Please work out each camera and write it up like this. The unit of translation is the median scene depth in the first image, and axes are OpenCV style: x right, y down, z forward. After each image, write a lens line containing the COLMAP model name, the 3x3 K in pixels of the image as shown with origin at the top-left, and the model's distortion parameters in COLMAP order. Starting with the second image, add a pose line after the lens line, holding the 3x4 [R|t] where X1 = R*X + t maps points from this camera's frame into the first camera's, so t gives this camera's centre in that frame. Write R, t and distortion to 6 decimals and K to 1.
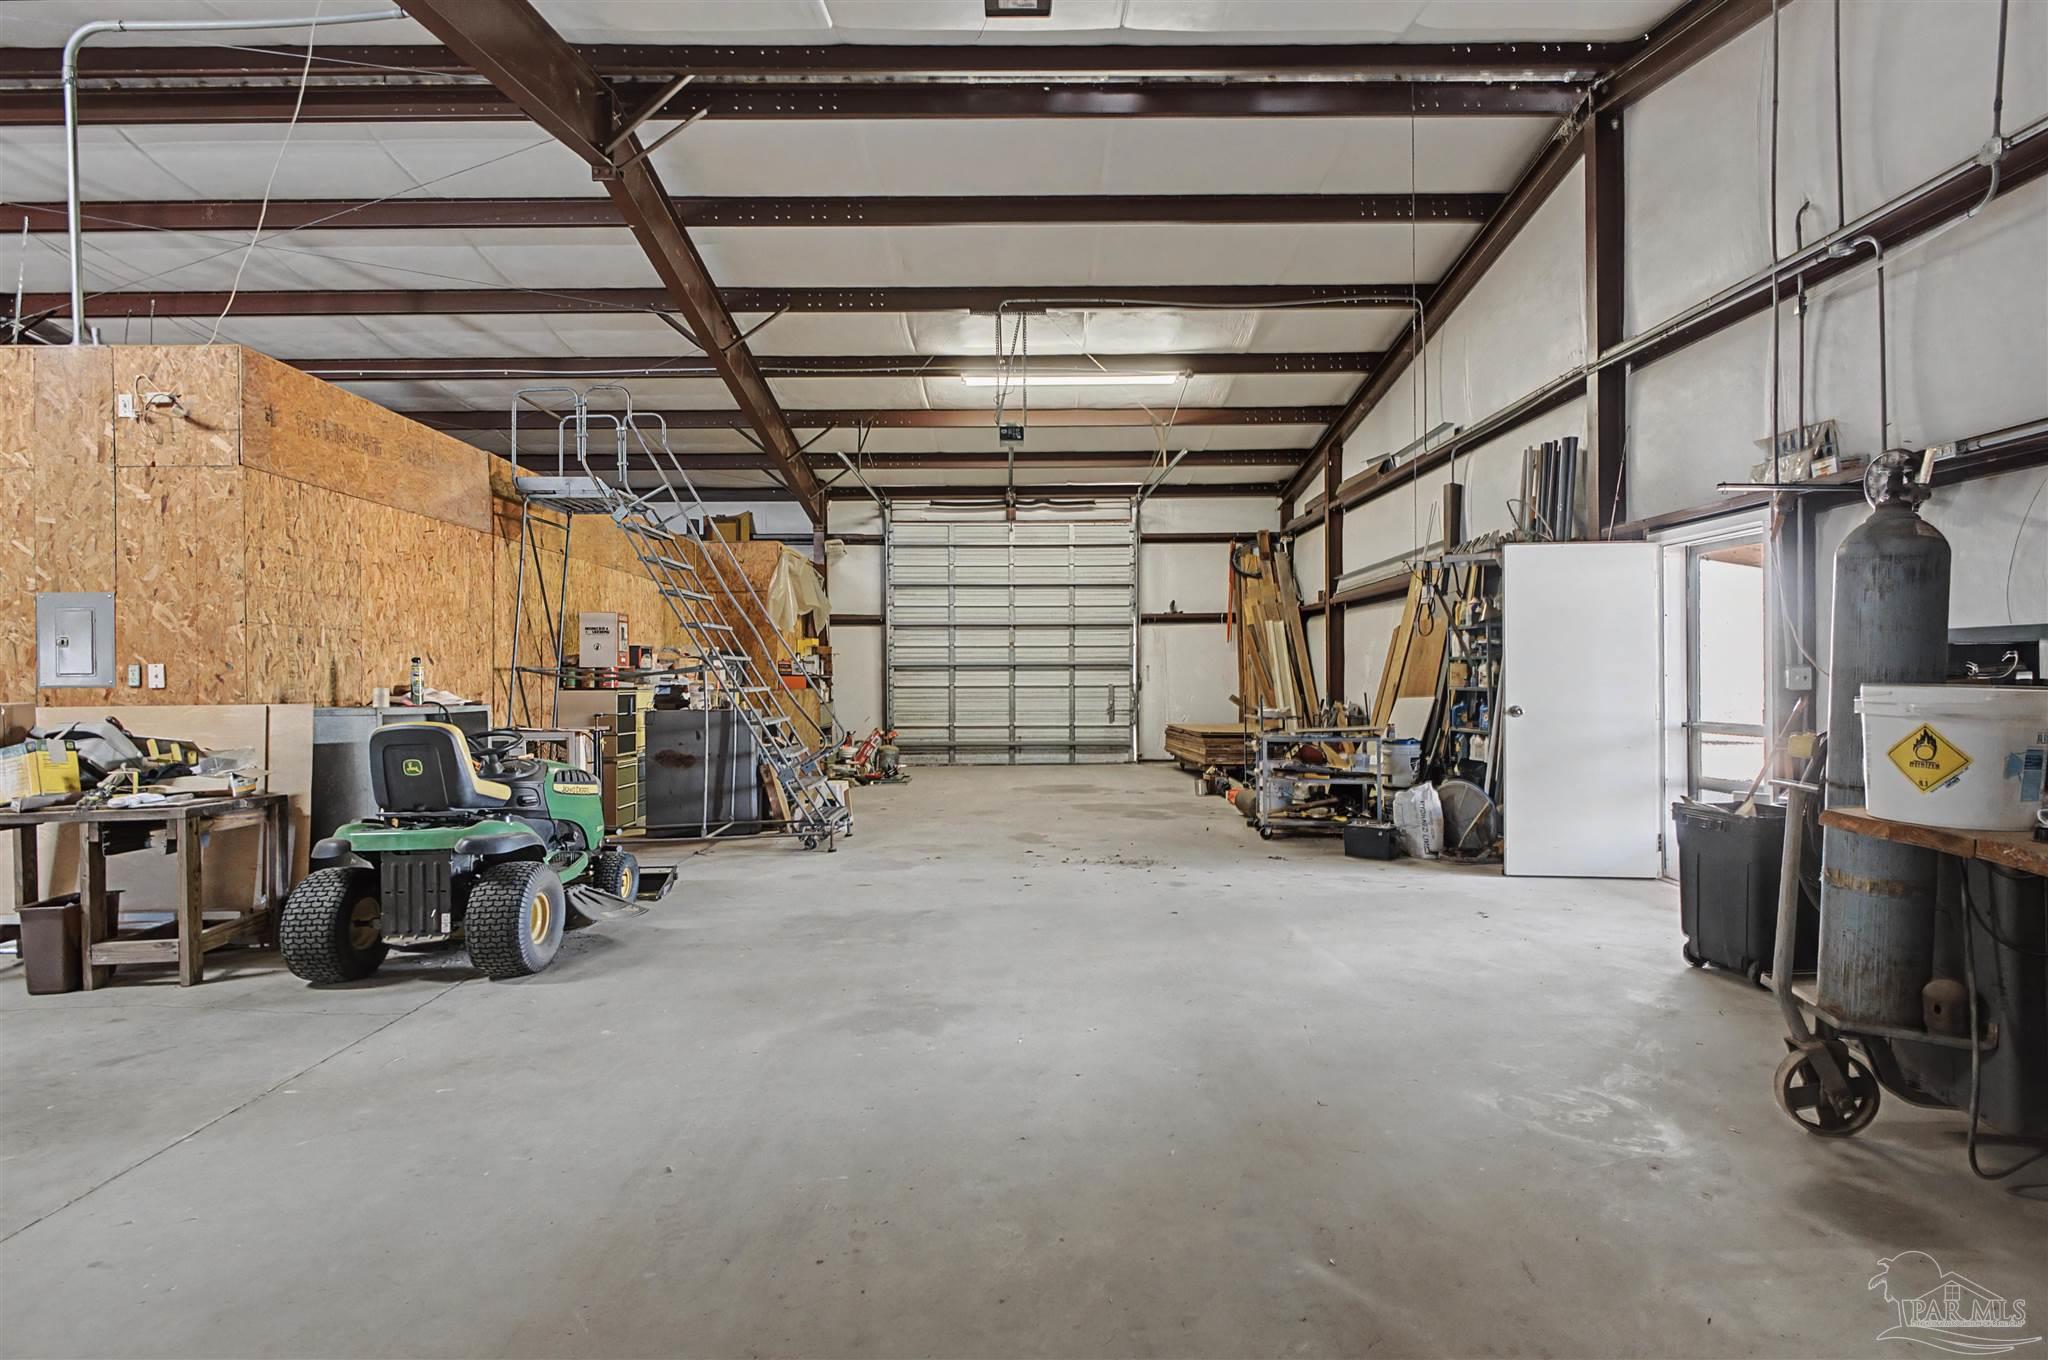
lens RADIAL K [[992.6, 0, 1016.2], [0, 992.6, 681.9], [0, 0, 1]] dist [0.020711, -0.011984]
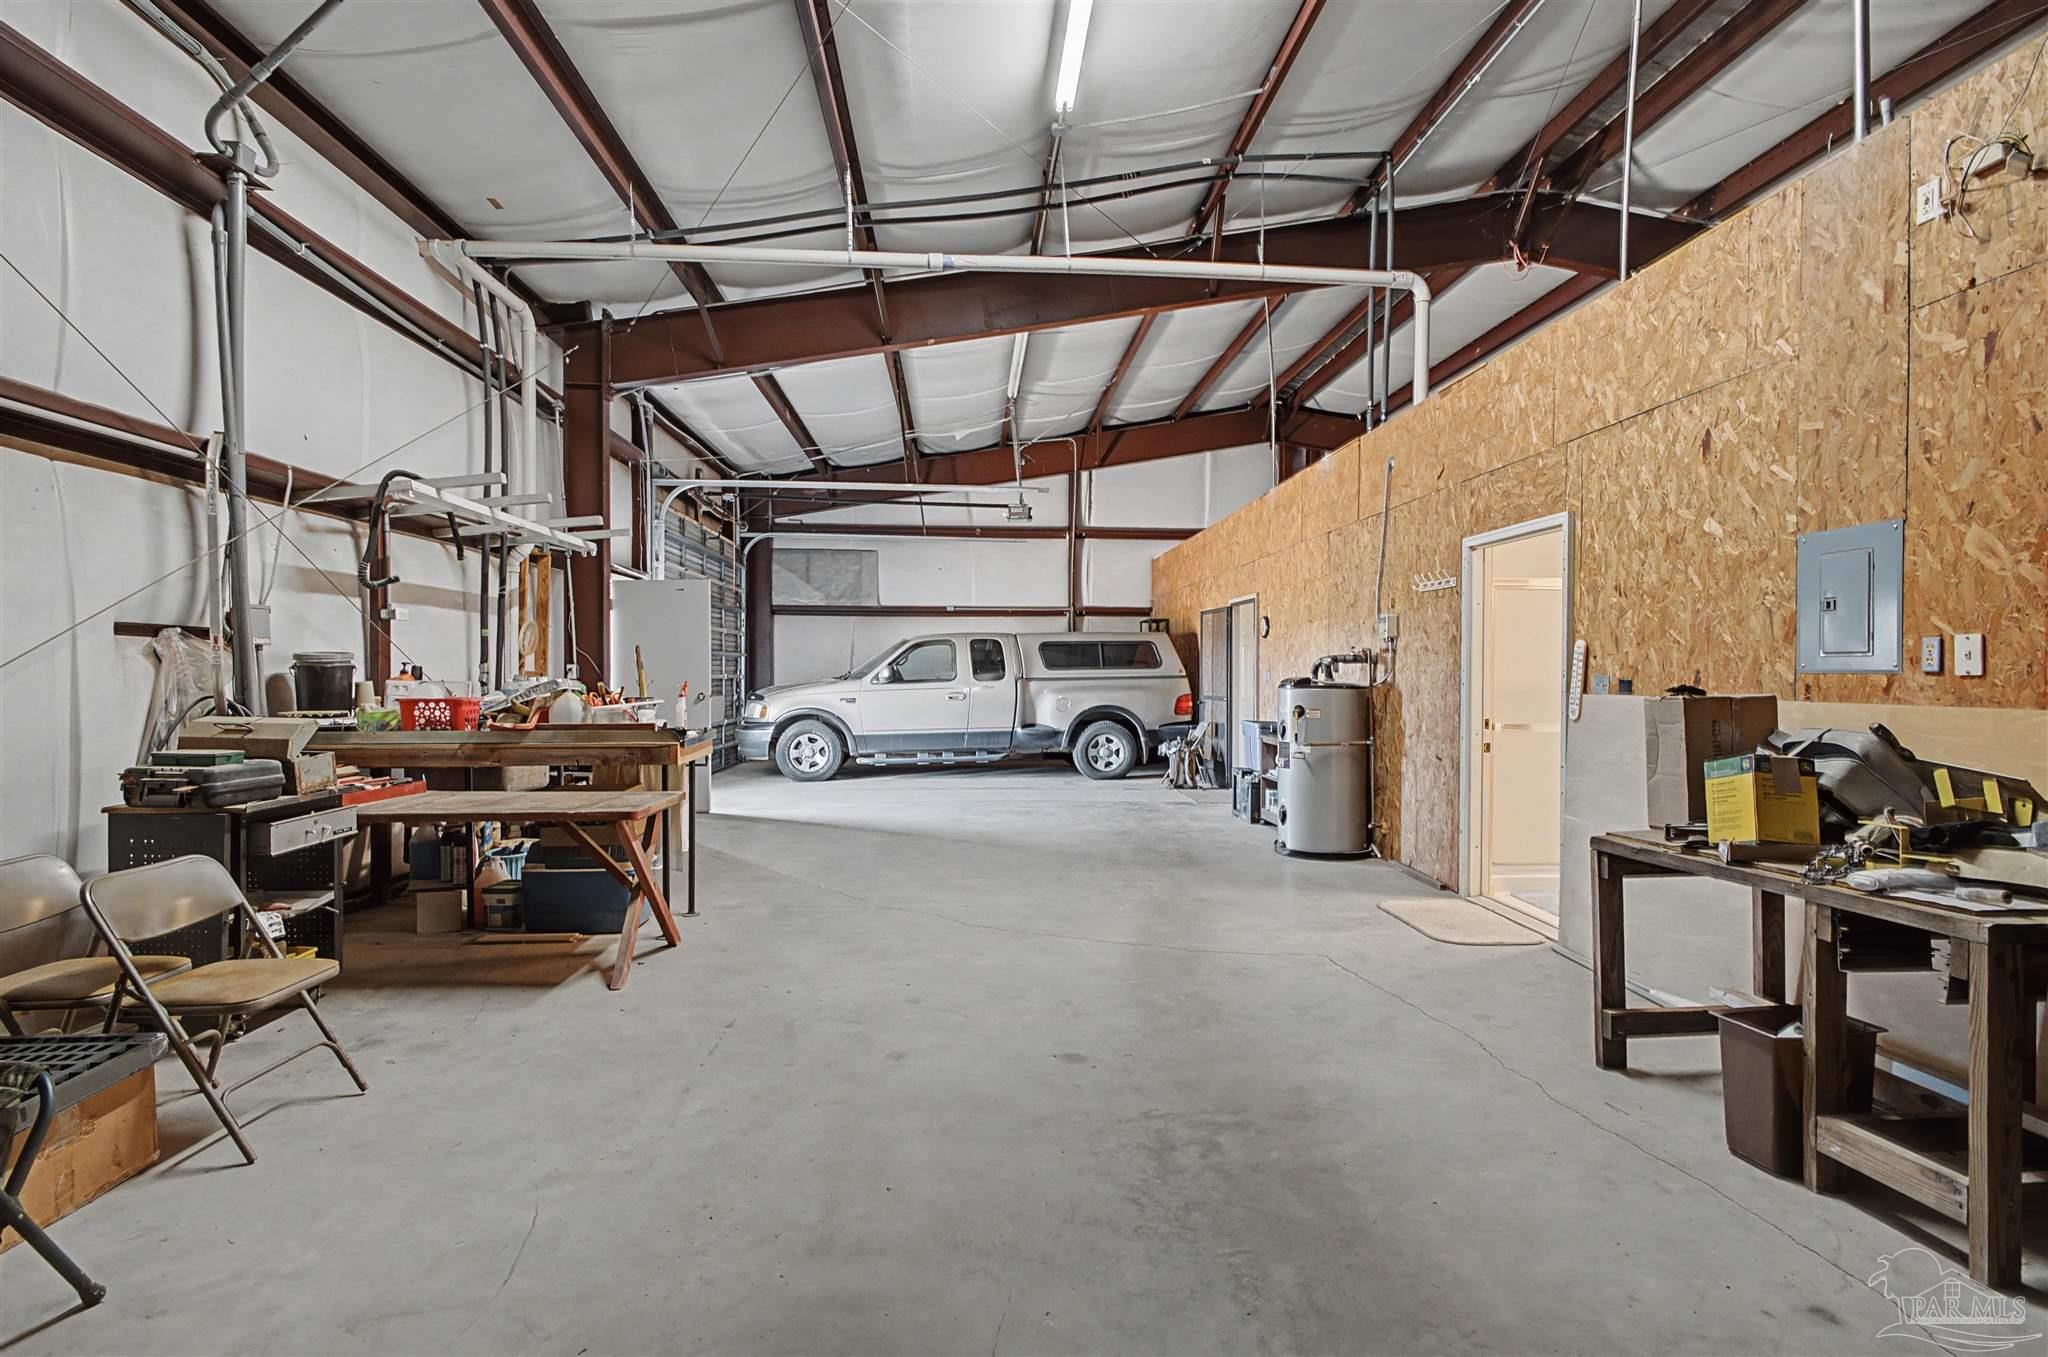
lens RADIAL K [[992.6, 0, 1014.2], [0, 992.6, 675.3], [0, 0, 1]] dist [0.020711, -0.011984]
pose [[0.052210, 0.016228, -0.998504, -0.317125], [-0.012146, 0.999804, 0.015614, 0.003651], [0.998562, 0.011312, 0.052397, 0.427618]]
